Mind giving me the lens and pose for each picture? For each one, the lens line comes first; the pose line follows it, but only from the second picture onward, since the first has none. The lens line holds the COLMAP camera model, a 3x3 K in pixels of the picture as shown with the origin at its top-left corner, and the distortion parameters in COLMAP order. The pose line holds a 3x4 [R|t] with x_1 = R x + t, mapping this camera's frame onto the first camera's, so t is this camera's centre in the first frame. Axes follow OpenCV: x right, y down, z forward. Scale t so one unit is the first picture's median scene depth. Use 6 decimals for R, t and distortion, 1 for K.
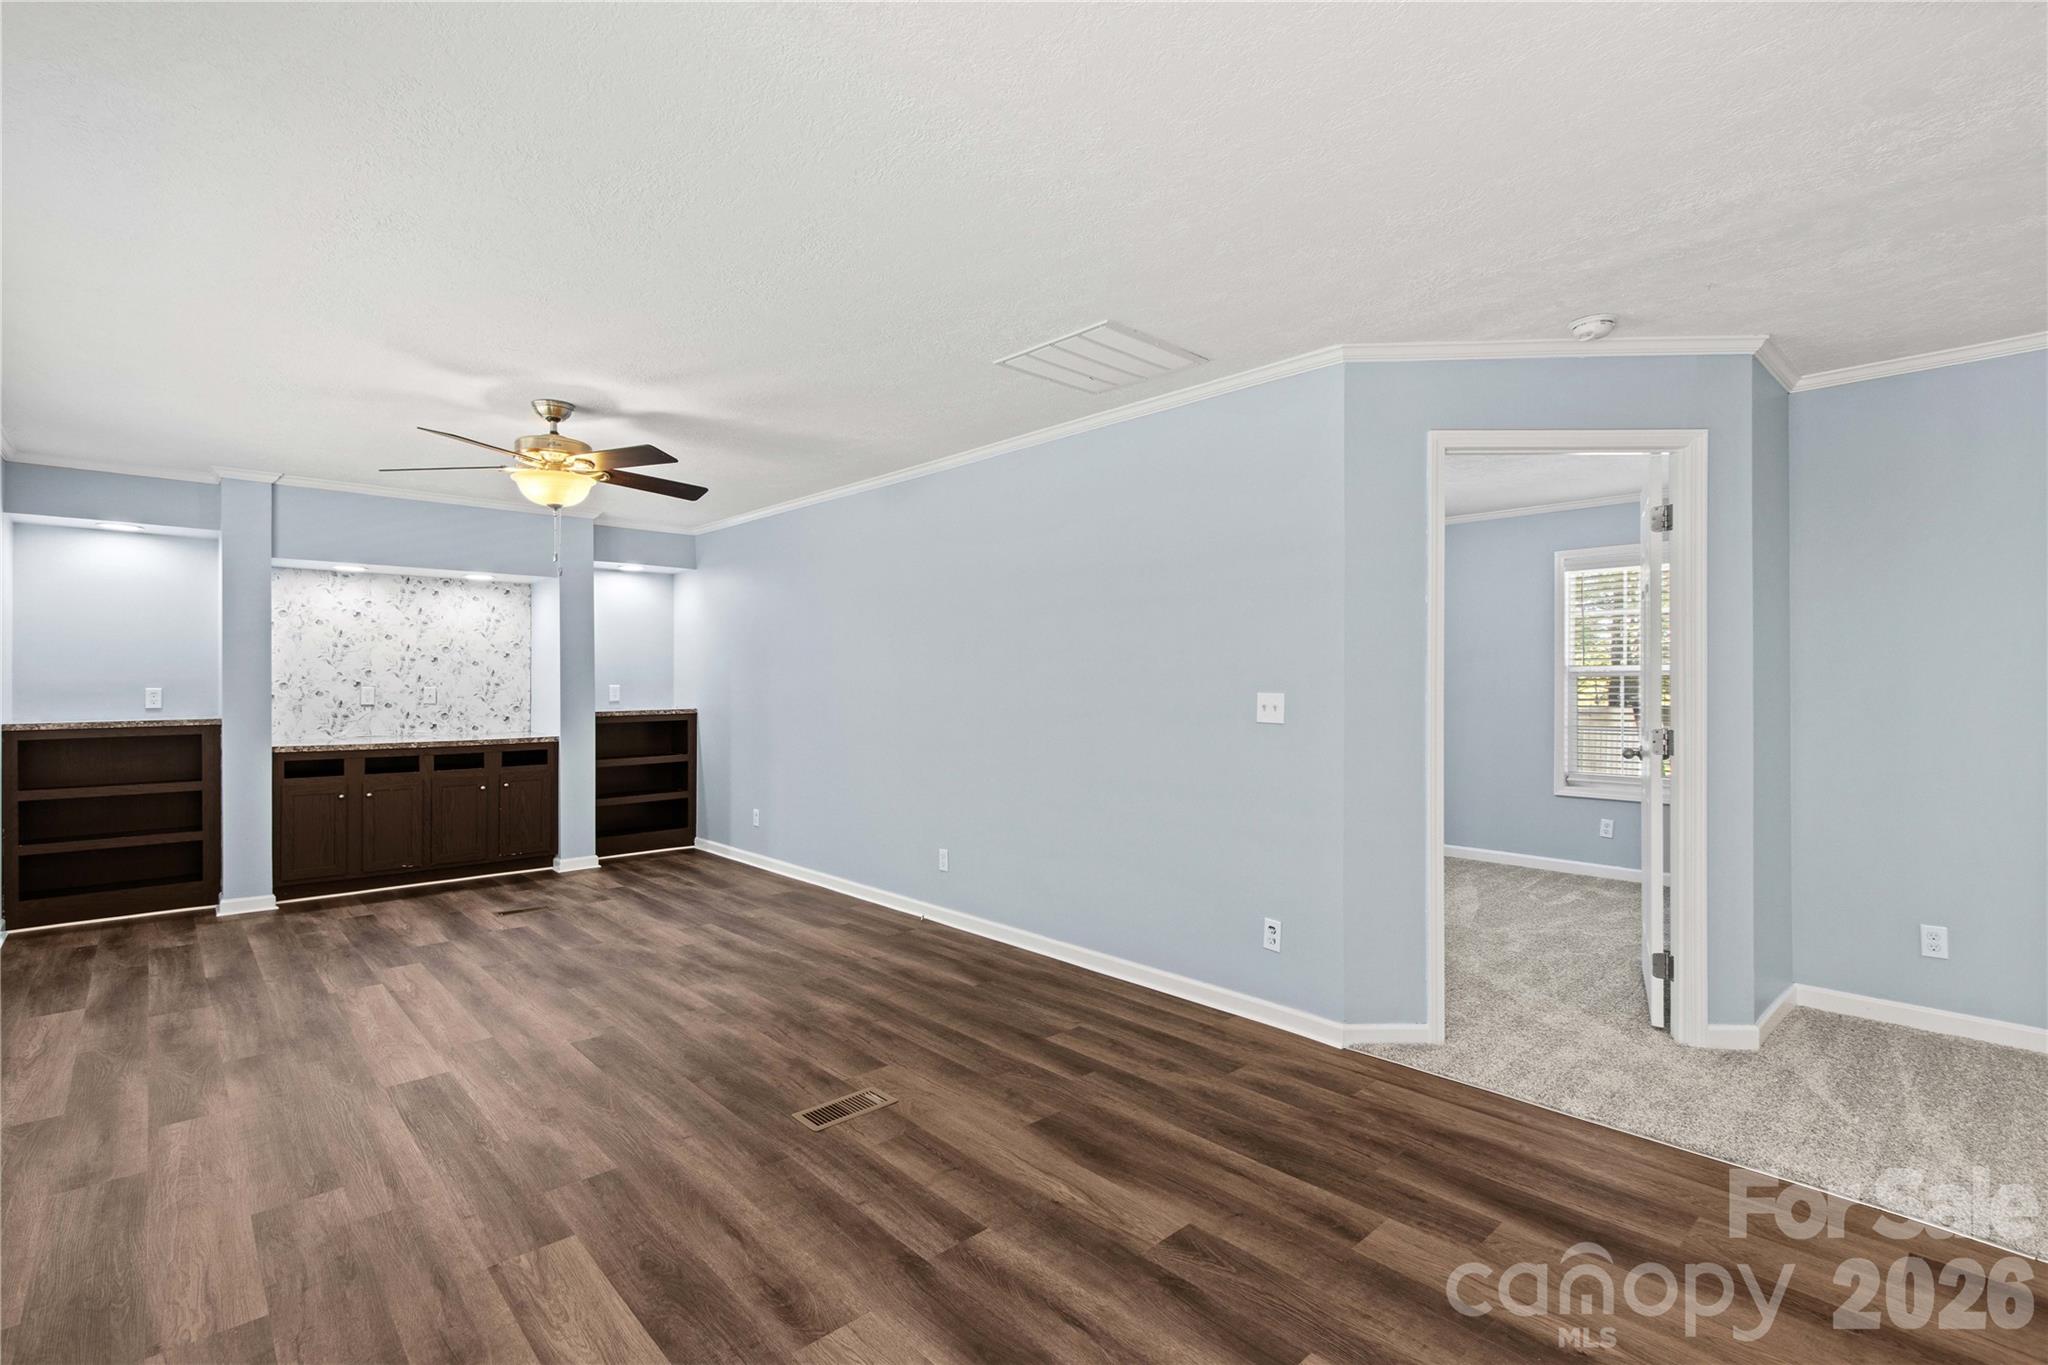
lens RADIAL K [[943.5, 0, 1013.5], [0, 943.5, 683.9], [0, 0, 1]] dist [0.002328, 0.000102]
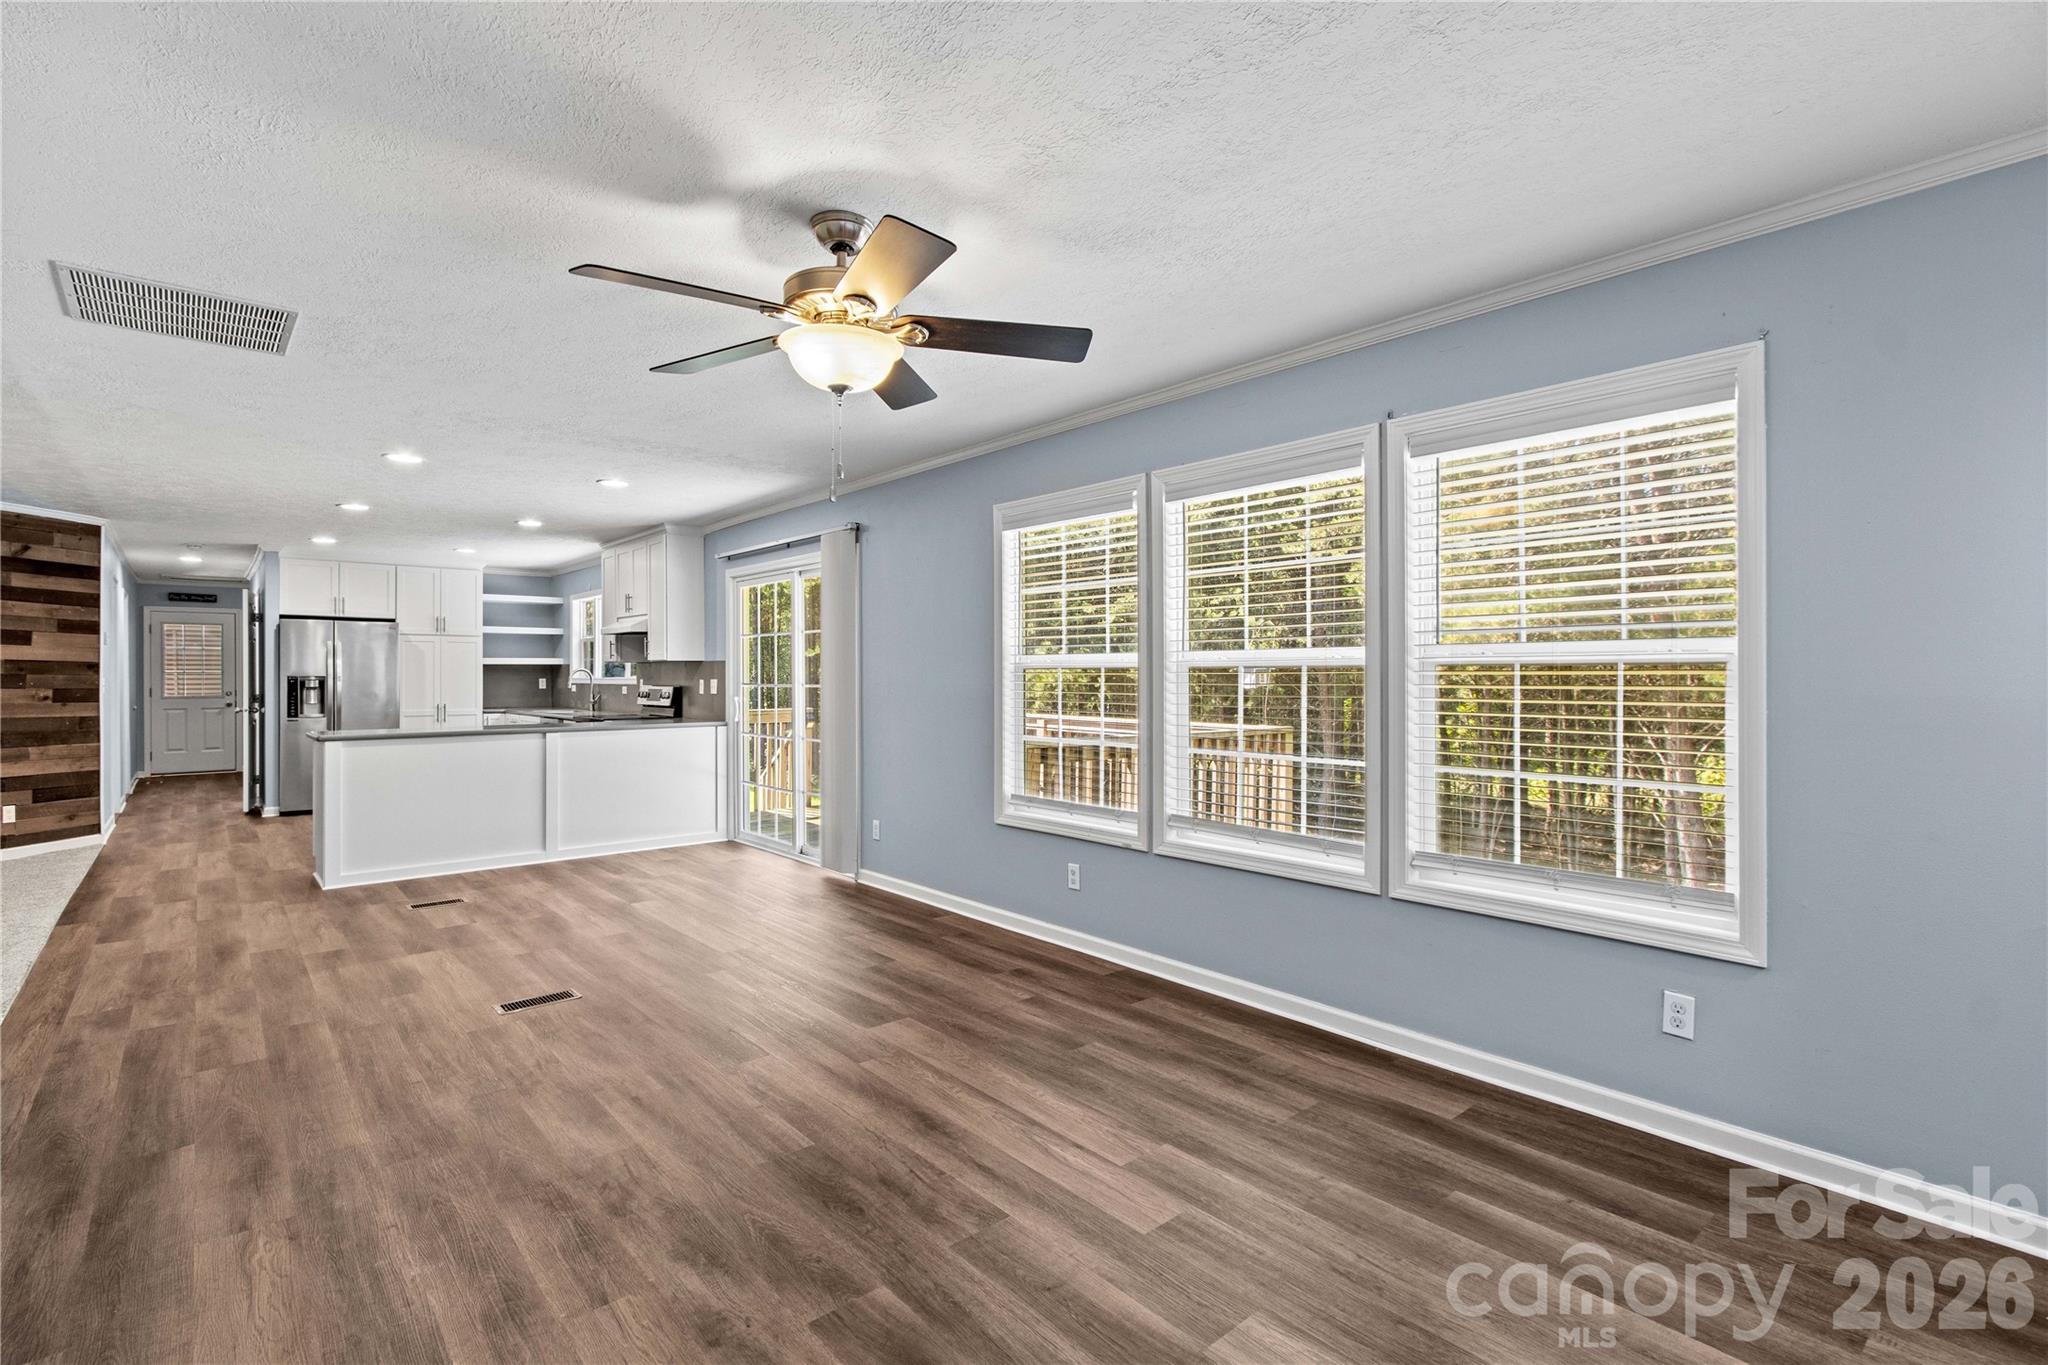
lens RADIAL K [[946.3, 0, 1008.7], [0, 946.3, 674.4], [0, 0, 1]] dist [0.008164, -0.001066]
pose [[-0.999461, 0.002096, 0.032775, -0.482046], [0.002192, 0.999993, 0.002892, -0.002702], [-0.032768, 0.002962, -0.999459, 1.263534]]
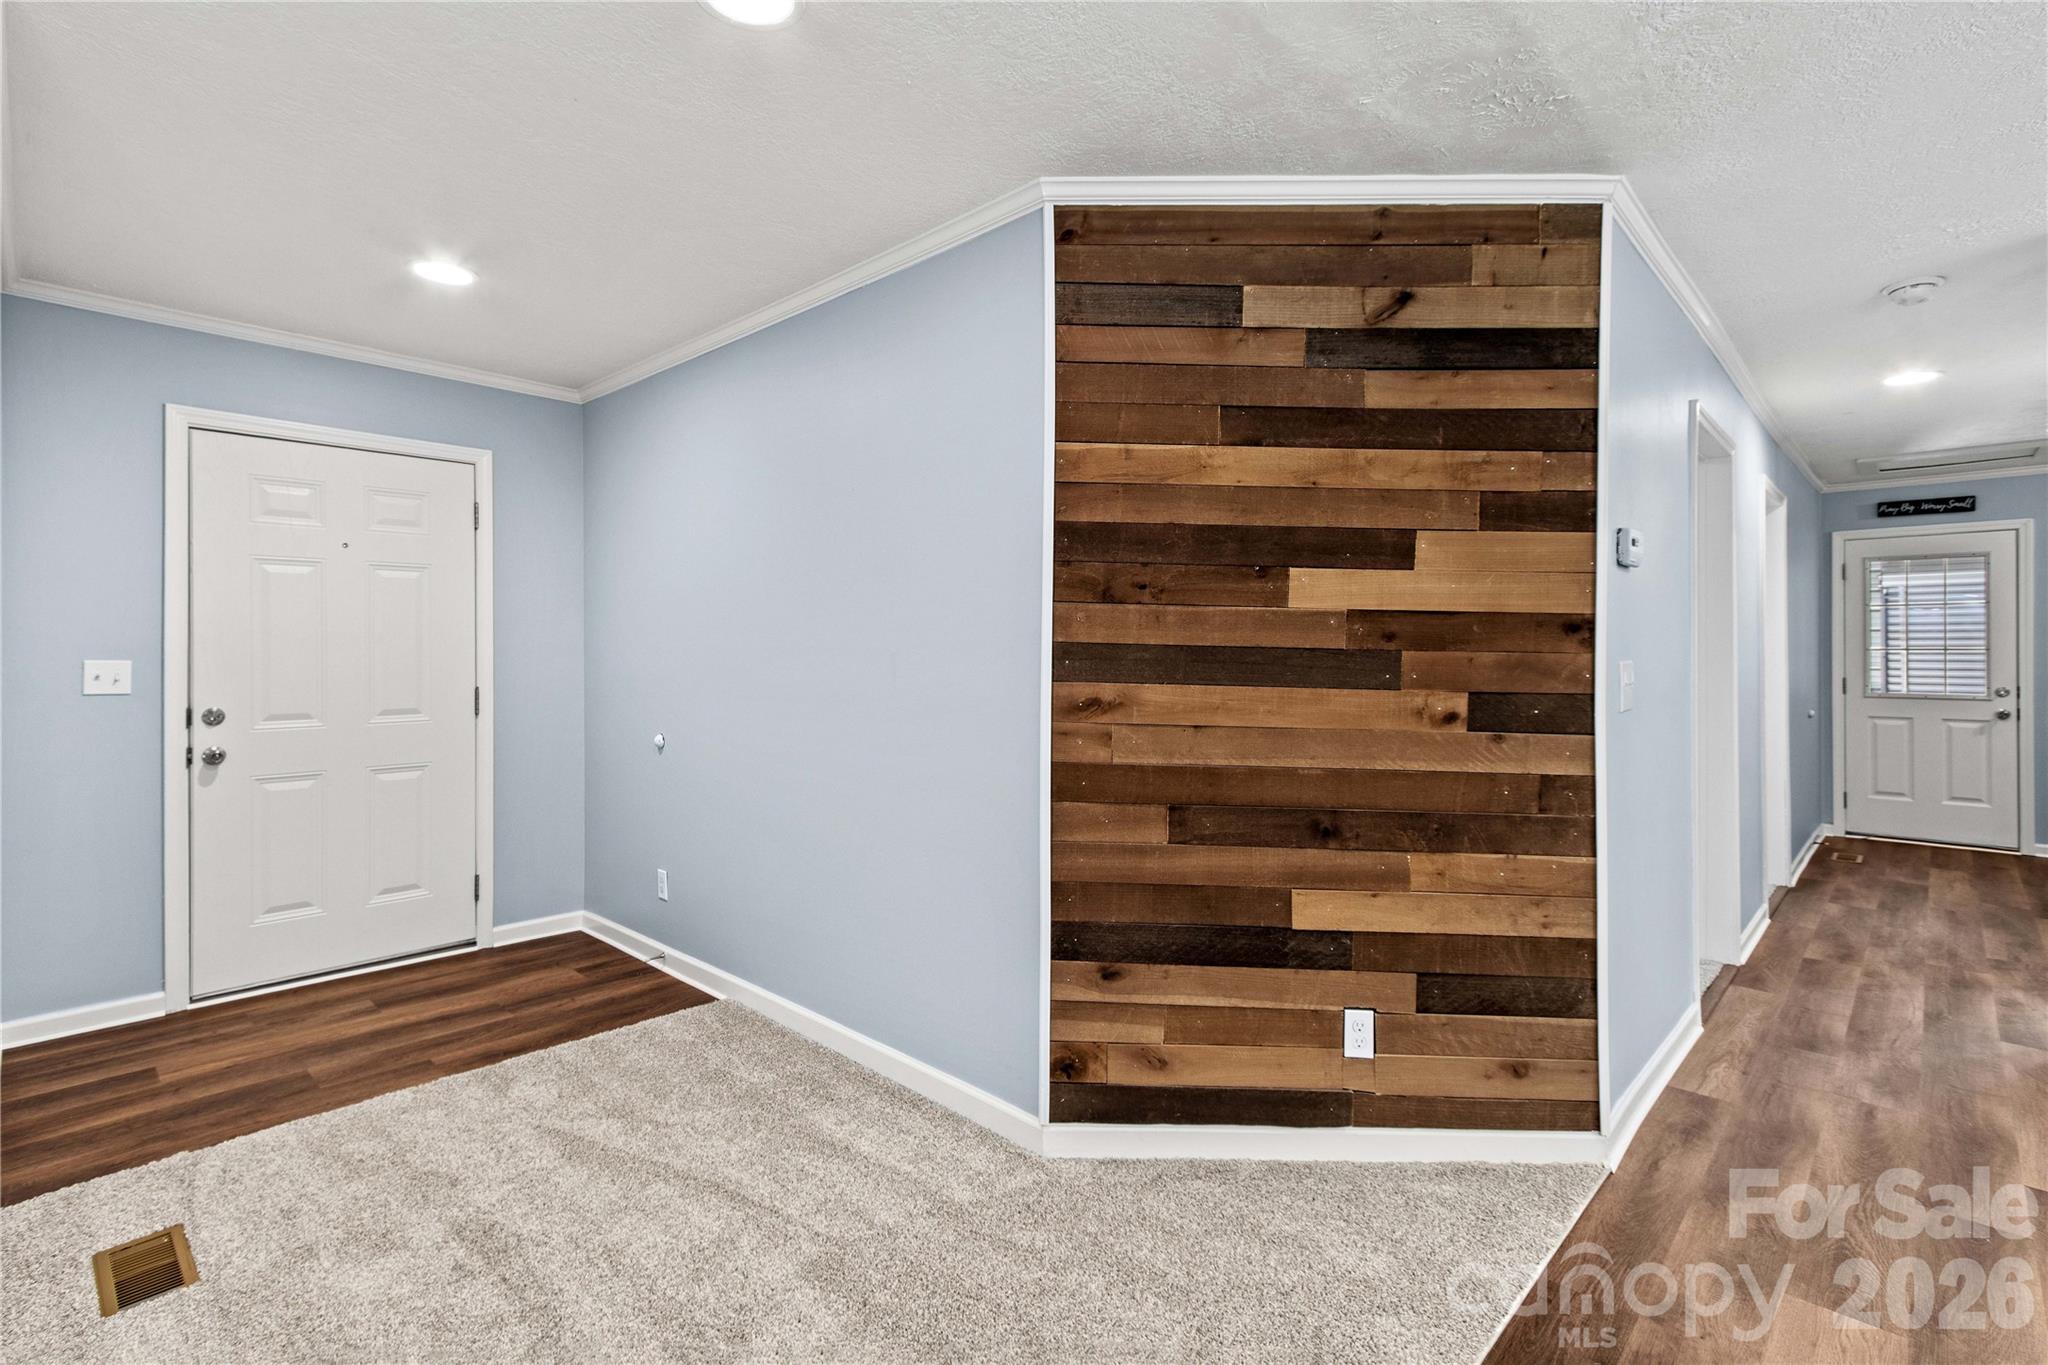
lens RADIAL K [[954.1, 0, 997.2], [0, 954.1, 646.8], [0, 0, 1]] dist [0.014890, -0.001051]
pose [[-0.055727, 0.004735, 0.998435, 0.441506], [-0.001184, 0.999988, -0.004809, -0.001217], [-0.998445, -0.001450, -0.055720, 0.232642]]
